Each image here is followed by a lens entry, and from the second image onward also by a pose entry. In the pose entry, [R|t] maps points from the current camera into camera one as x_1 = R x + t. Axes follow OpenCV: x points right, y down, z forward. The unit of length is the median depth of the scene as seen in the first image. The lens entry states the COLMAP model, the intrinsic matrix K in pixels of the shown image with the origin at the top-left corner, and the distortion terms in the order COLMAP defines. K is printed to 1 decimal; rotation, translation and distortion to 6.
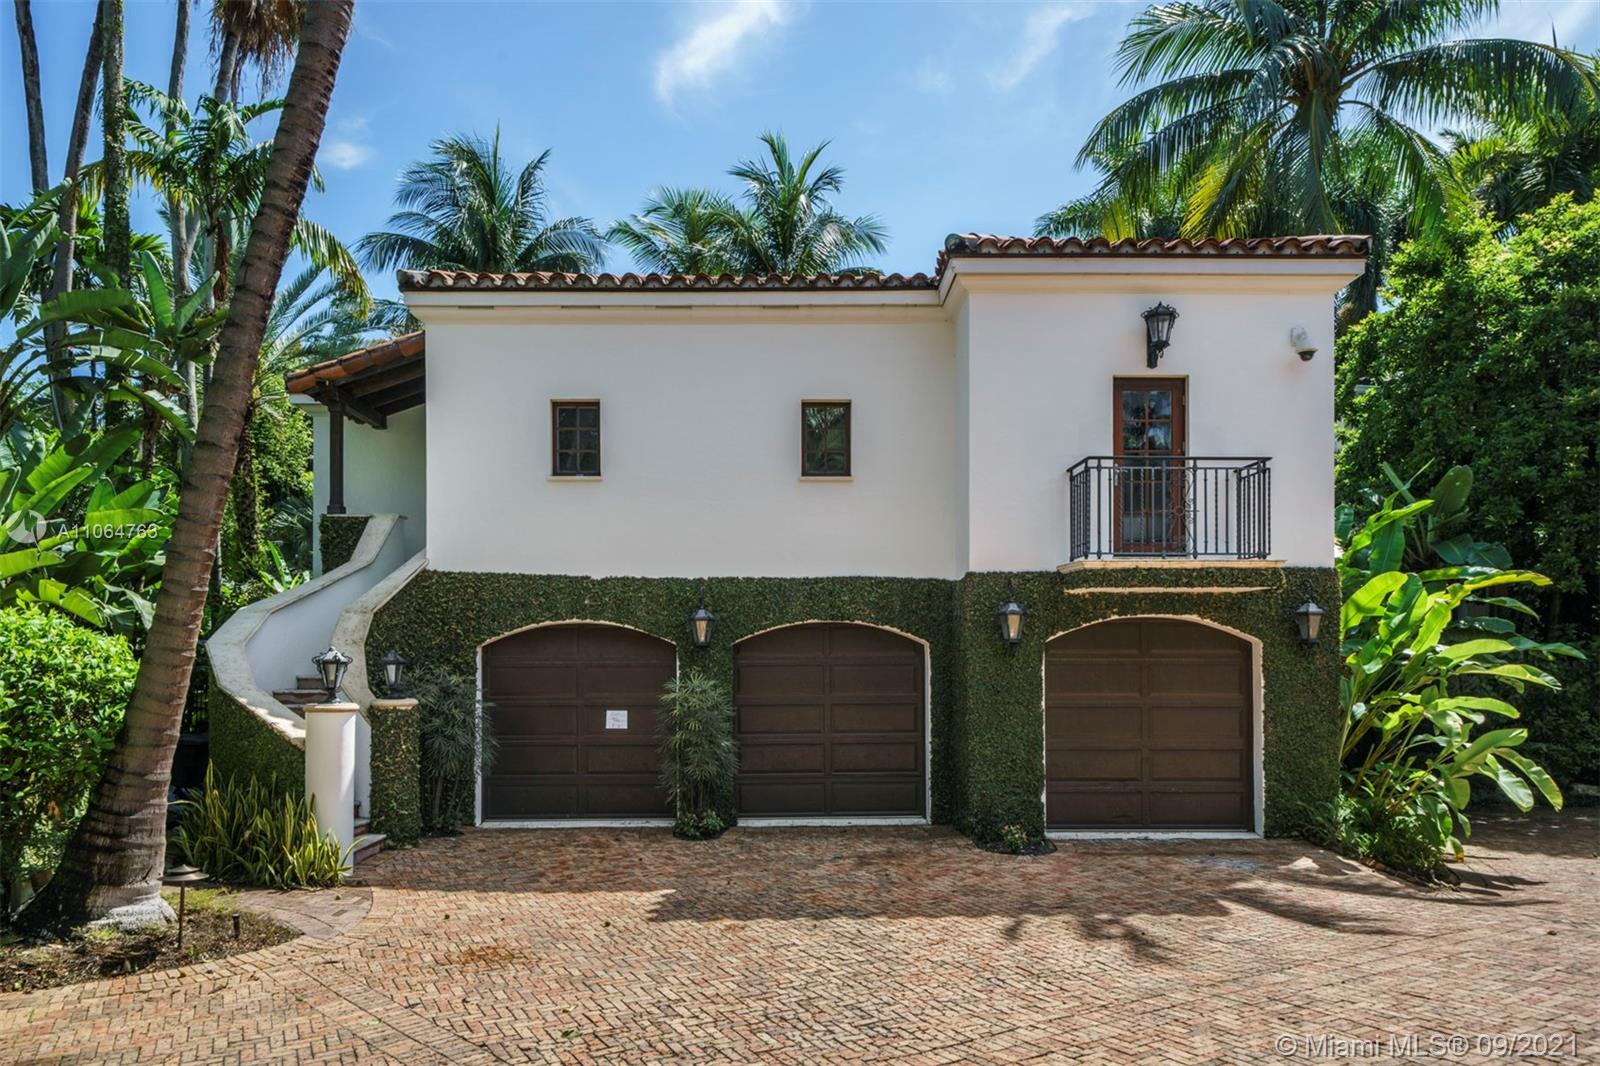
lens RADIAL K [[1039.8, 0, 797.0], [0, 1039.8, 528.2], [0, 0, 1]] dist [0.030625, 0.004708]
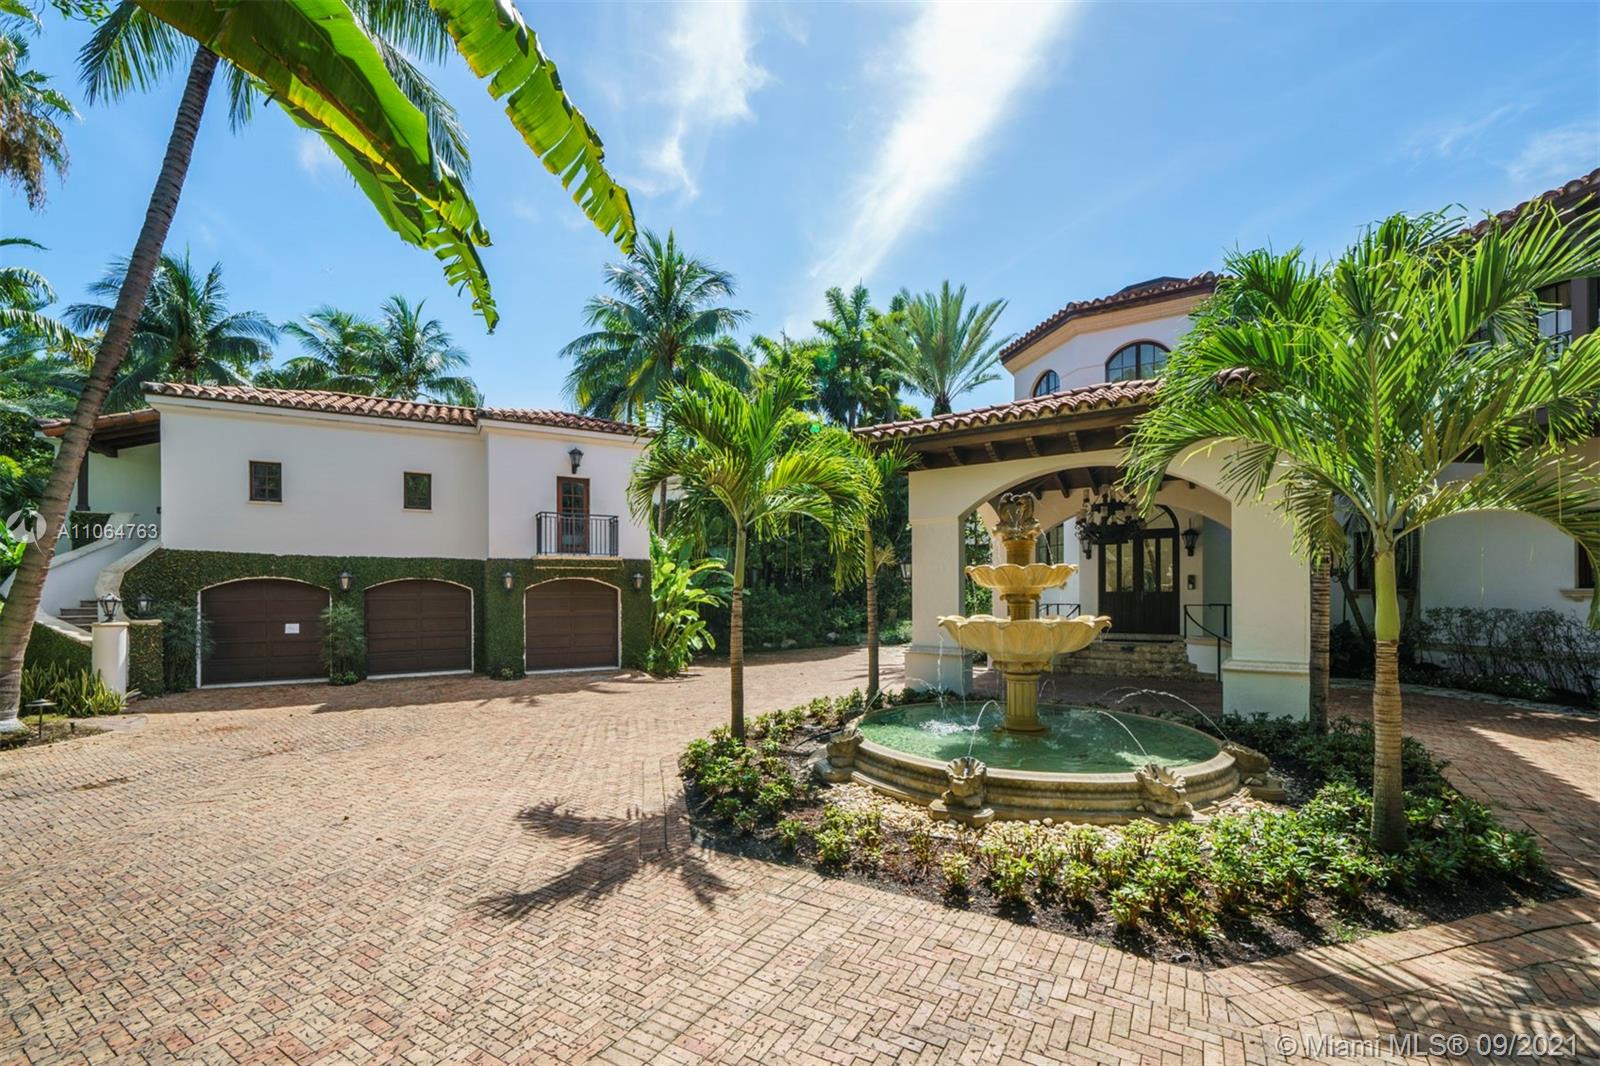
lens RADIAL K [[674.1, 0, 797.8], [0, 674.1, 570.2], [0, 0, 1]] dist [0.002522, 0.000814]
pose [[0.885477, 0.013430, 0.464489, 0.079347], [-0.059093, 0.994721, 0.083890, -0.090334], [-0.460911, -0.101731, 0.881596, -0.564861]]
